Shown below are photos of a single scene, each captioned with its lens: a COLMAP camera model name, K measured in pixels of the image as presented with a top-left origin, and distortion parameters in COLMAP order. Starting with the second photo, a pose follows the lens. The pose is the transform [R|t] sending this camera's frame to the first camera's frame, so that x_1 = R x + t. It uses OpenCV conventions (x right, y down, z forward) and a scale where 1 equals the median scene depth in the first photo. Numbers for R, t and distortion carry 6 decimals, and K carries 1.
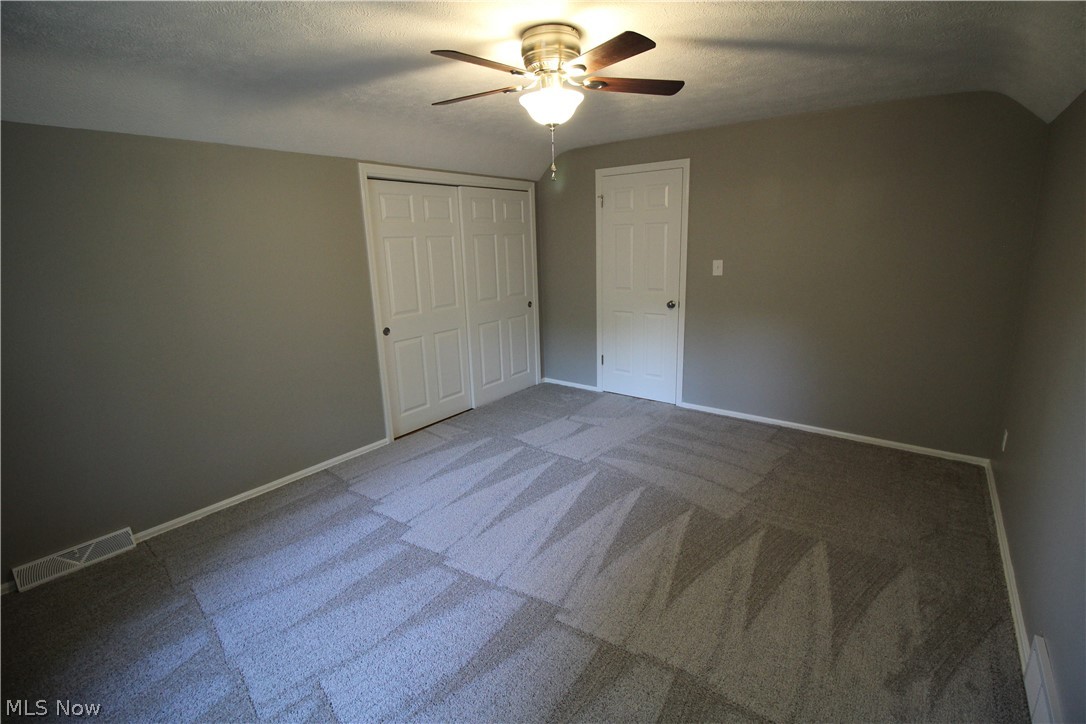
lens RADIAL K [[515.7, 0, 543.0], [0, 515.7, 362.0], [0, 0, 1]] dist [-0.001996, 0.000000]
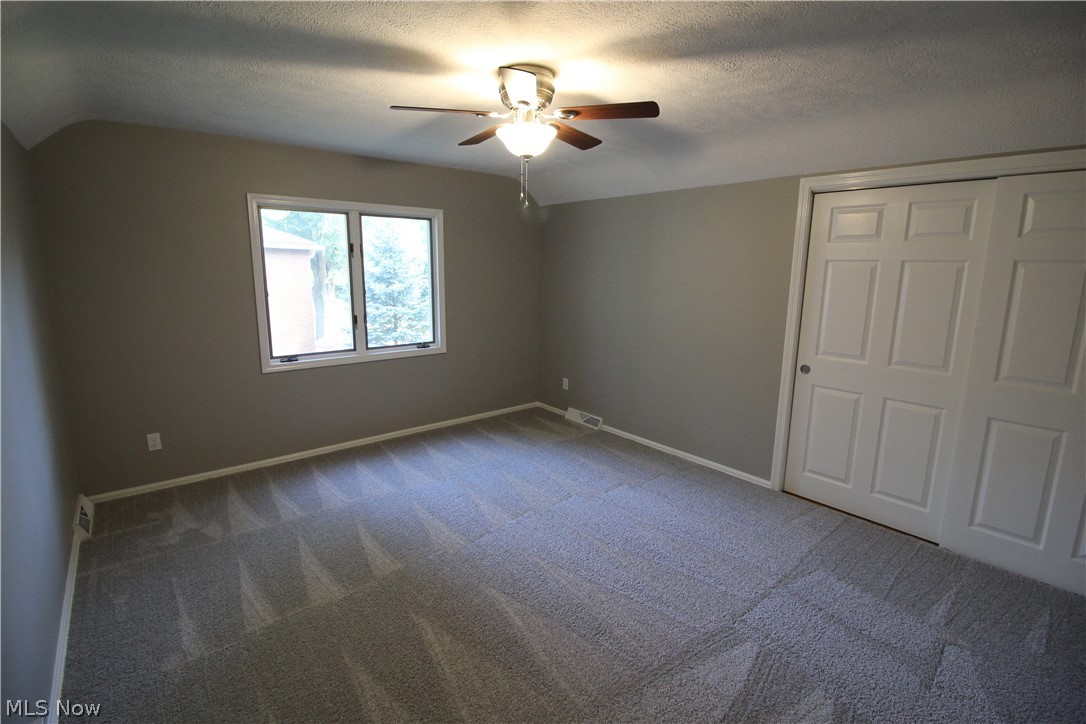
lens RADIAL K [[515.7, 0, 543.0], [0, 515.7, 362.0], [0, 0, 1]] dist [-0.001996, 0.000000]
pose [[-0.238803, 0.205030, -0.949176, 0.256922], [-0.239939, 0.934690, 0.262267, -0.080323], [0.940958, 0.290375, -0.174012, 0.310499]]
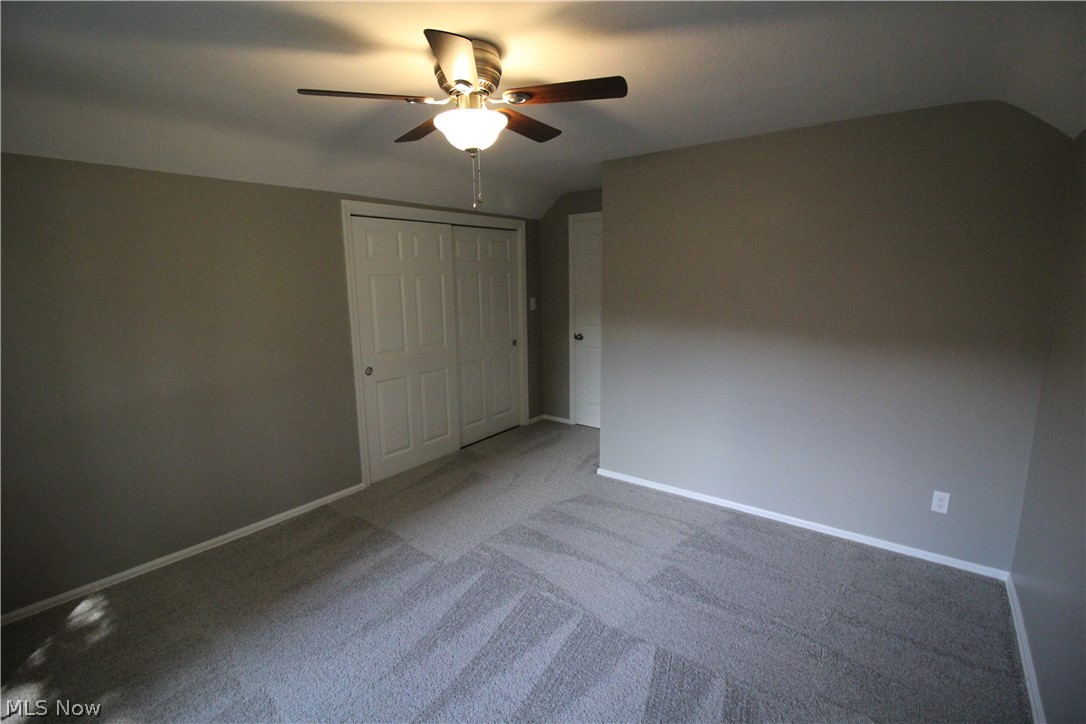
lens RADIAL K [[515.7, 0, 543.0], [0, 515.7, 362.0], [0, 0, 1]] dist [-0.001996, 0.000000]
pose [[0.999908, 0.008507, -0.010556, 0.096816], [-0.009226, 0.997499, -0.070069, -0.031452], [0.009934, 0.070160, 0.997486, 0.113005]]
